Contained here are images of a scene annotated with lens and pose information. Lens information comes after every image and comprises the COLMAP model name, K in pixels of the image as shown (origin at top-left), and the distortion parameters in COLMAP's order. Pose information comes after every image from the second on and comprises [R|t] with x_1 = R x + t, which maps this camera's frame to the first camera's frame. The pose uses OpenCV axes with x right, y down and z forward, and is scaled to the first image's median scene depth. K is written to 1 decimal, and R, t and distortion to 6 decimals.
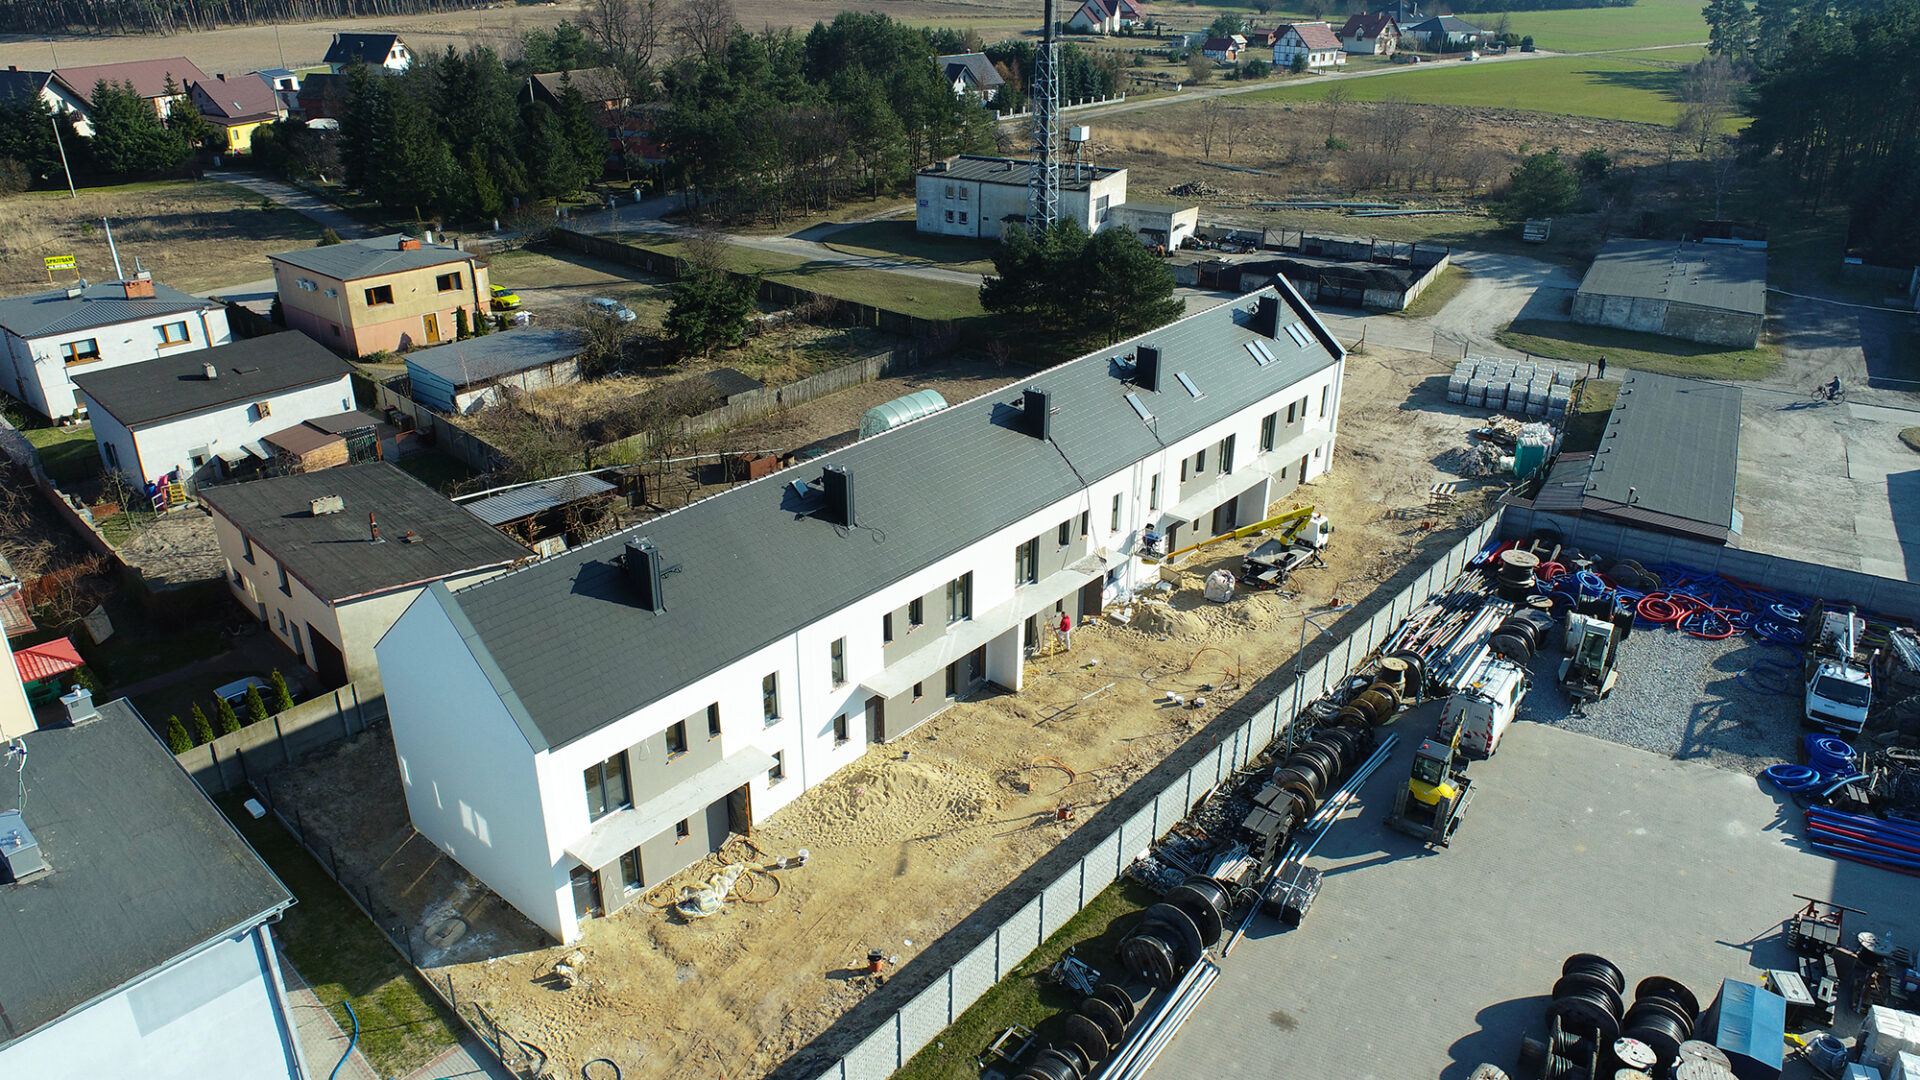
lens RADIAL K [[1283.4, 0, 951.6], [0, 1283.4, 534.9], [0, 0, 1]] dist [-0.004146, 0.001291]
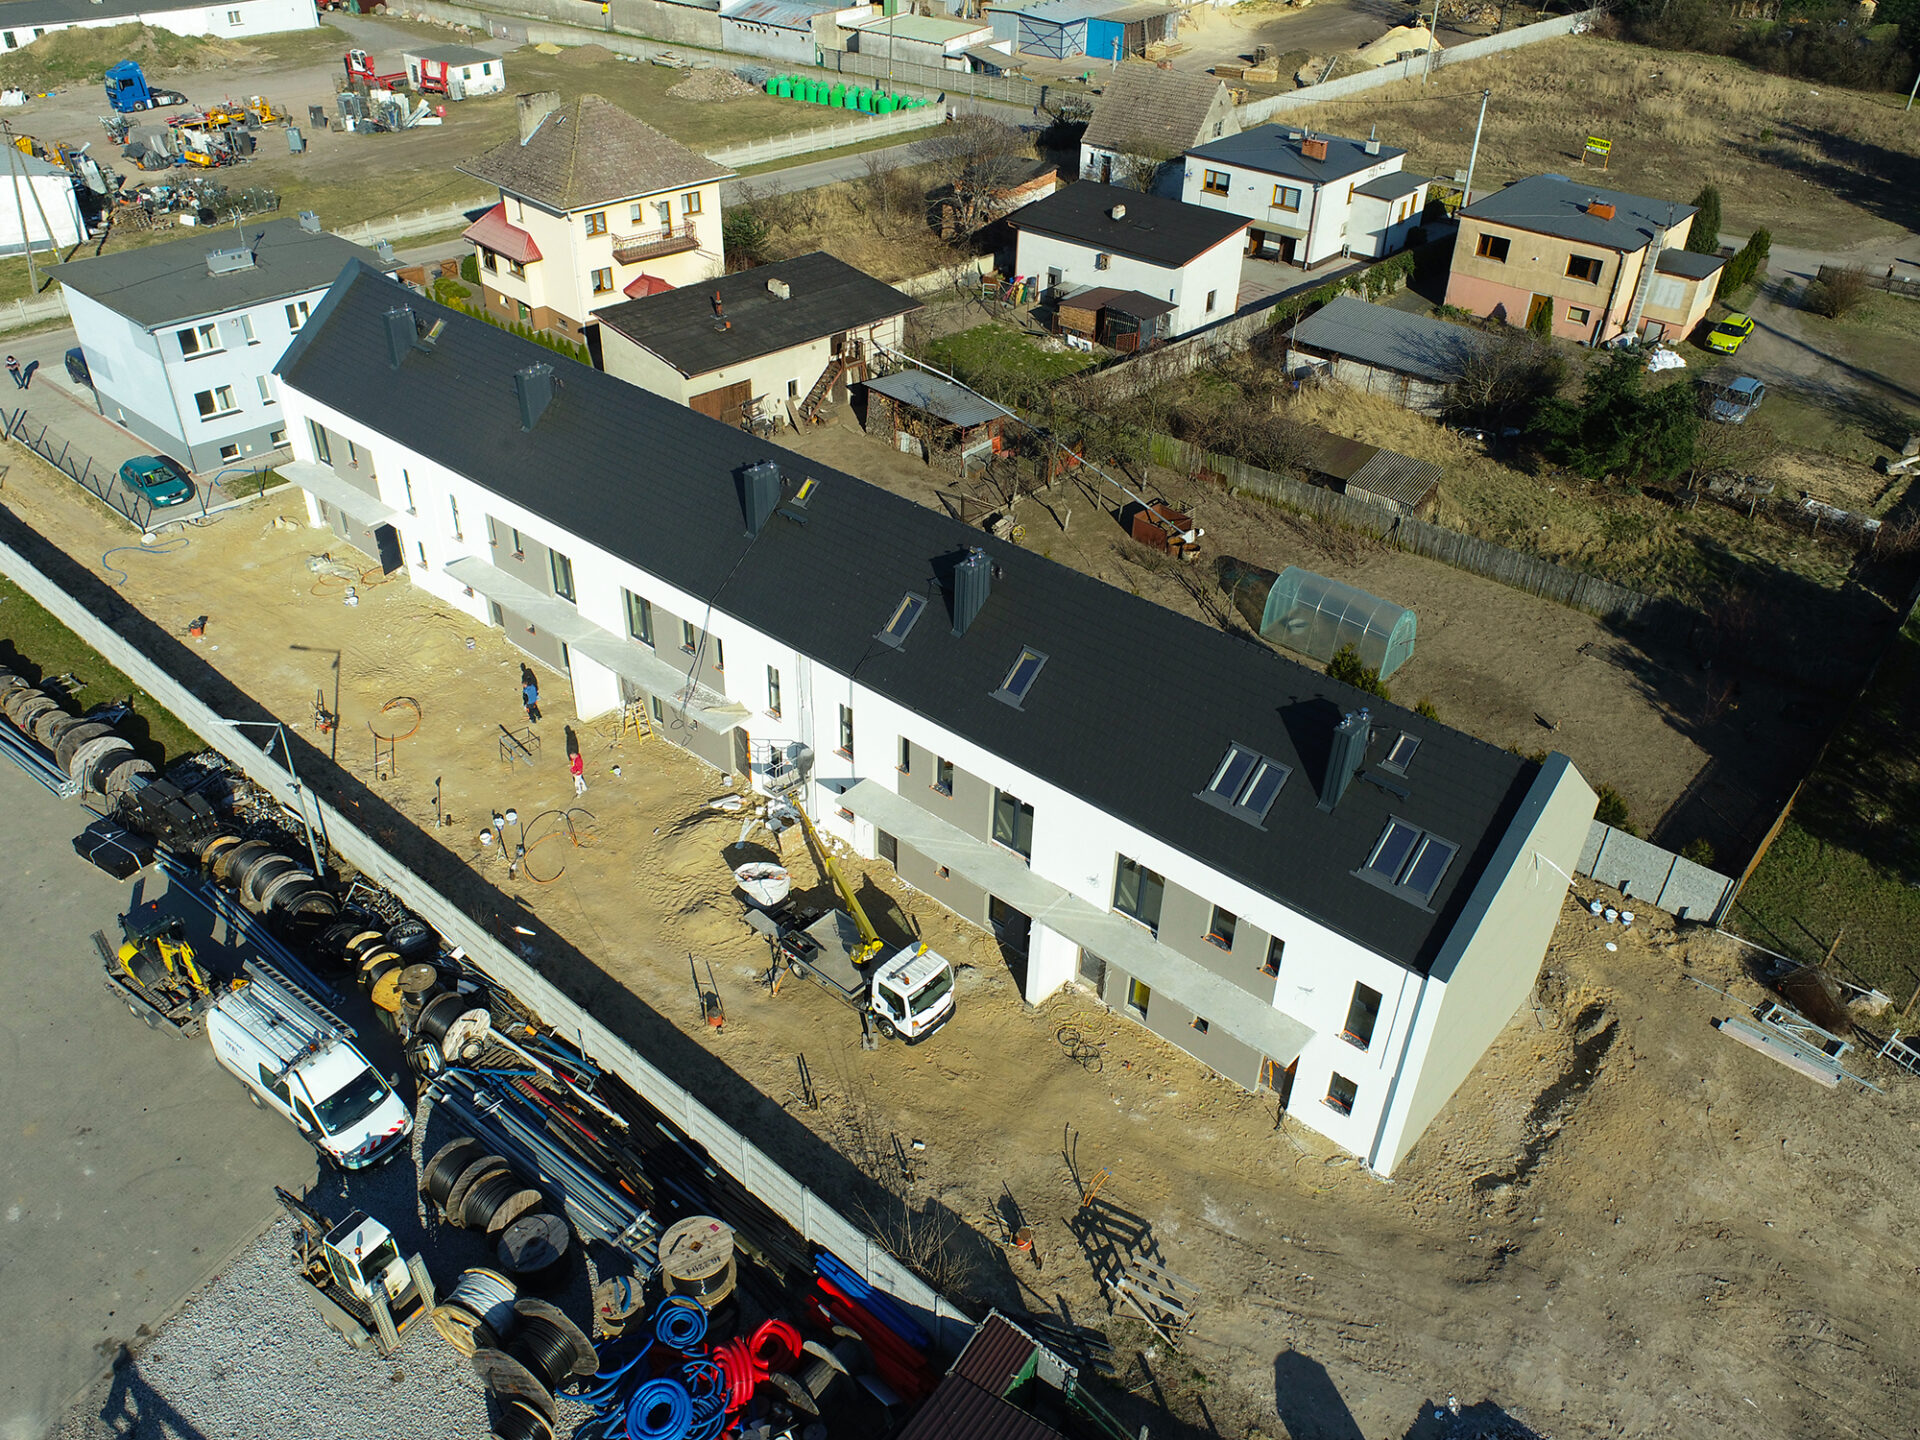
lens RADIAL K [[1452.0, 0, 960.0], [0, 1452.0, 720.0], [0, 0, 1]] dist [-0.007512, -0.002912]
pose [[-0.000668, 0.569803, -0.821781, 0.956880], [-0.439607, 0.737948, 0.512033, -0.554453], [0.898190, 0.361603, 0.249996, 1.083229]]
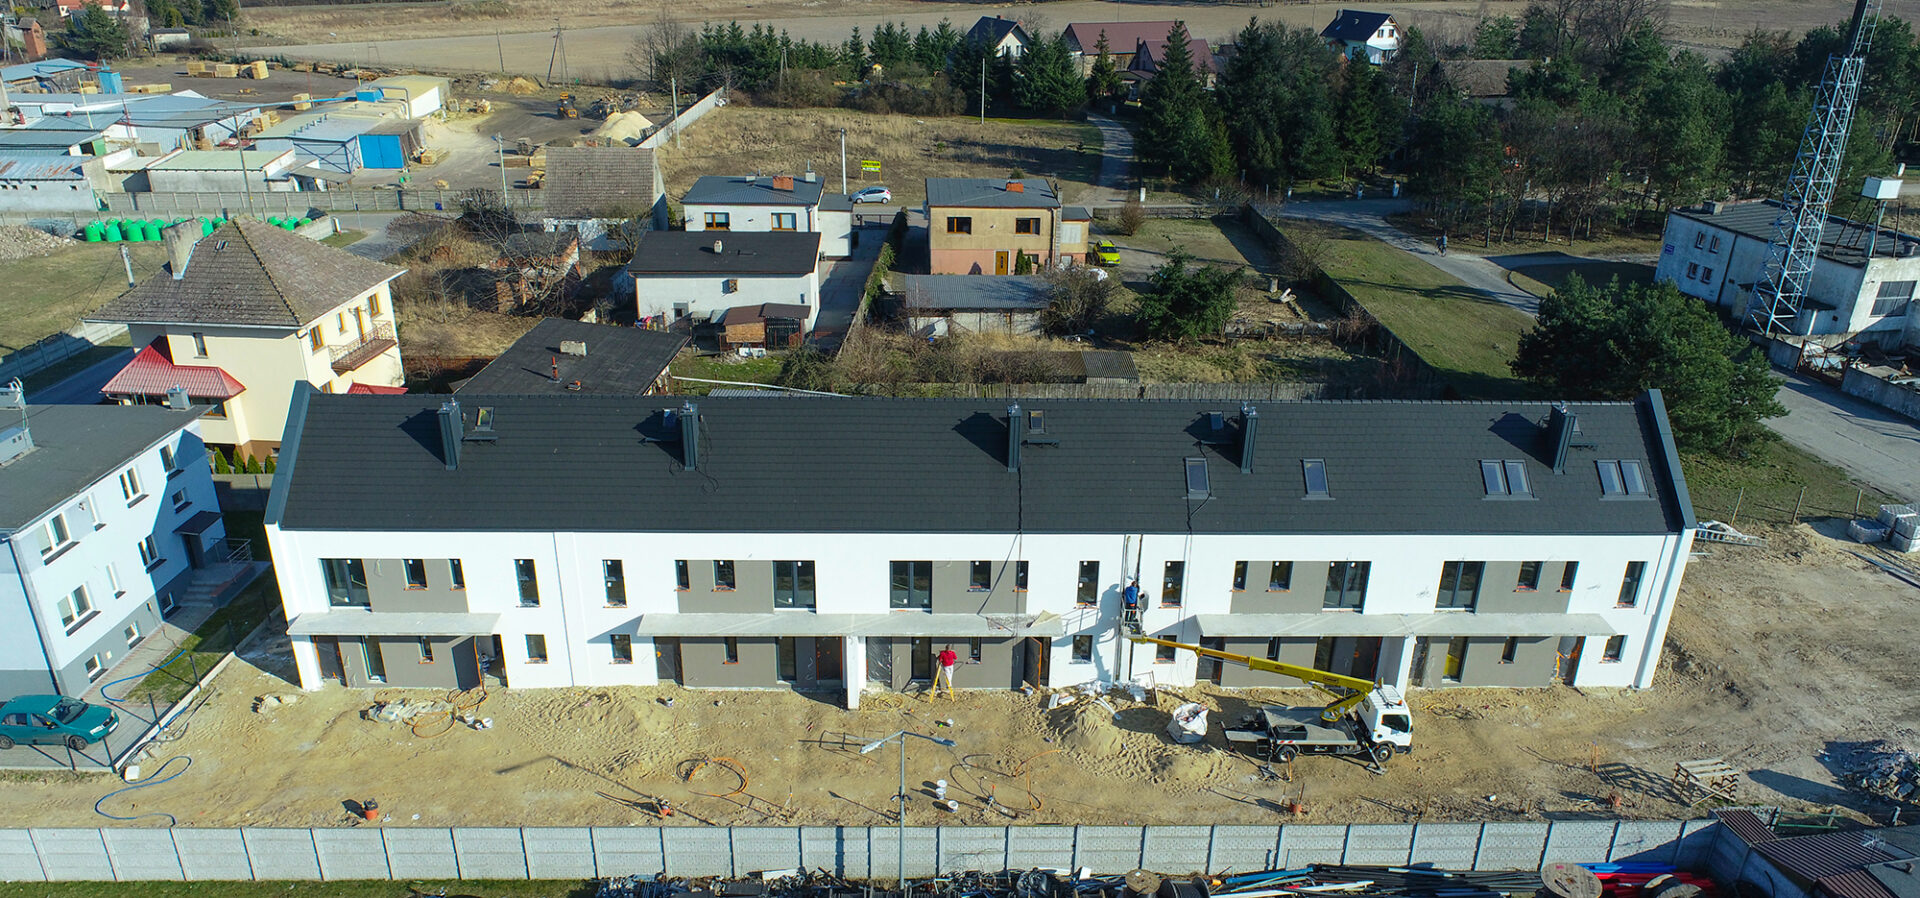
lens RADIAL K [[1300.6, 0, 961.9], [0, 1300.6, 529.9], [0, 0, 1]] dist [-0.004733, -0.001913]
pose [[0.675624, 0.320366, -0.664001, 0.748502], [-0.320991, 0.938629, 0.126257, -0.155470], [0.663699, 0.127836, 0.736995, 0.386412]]
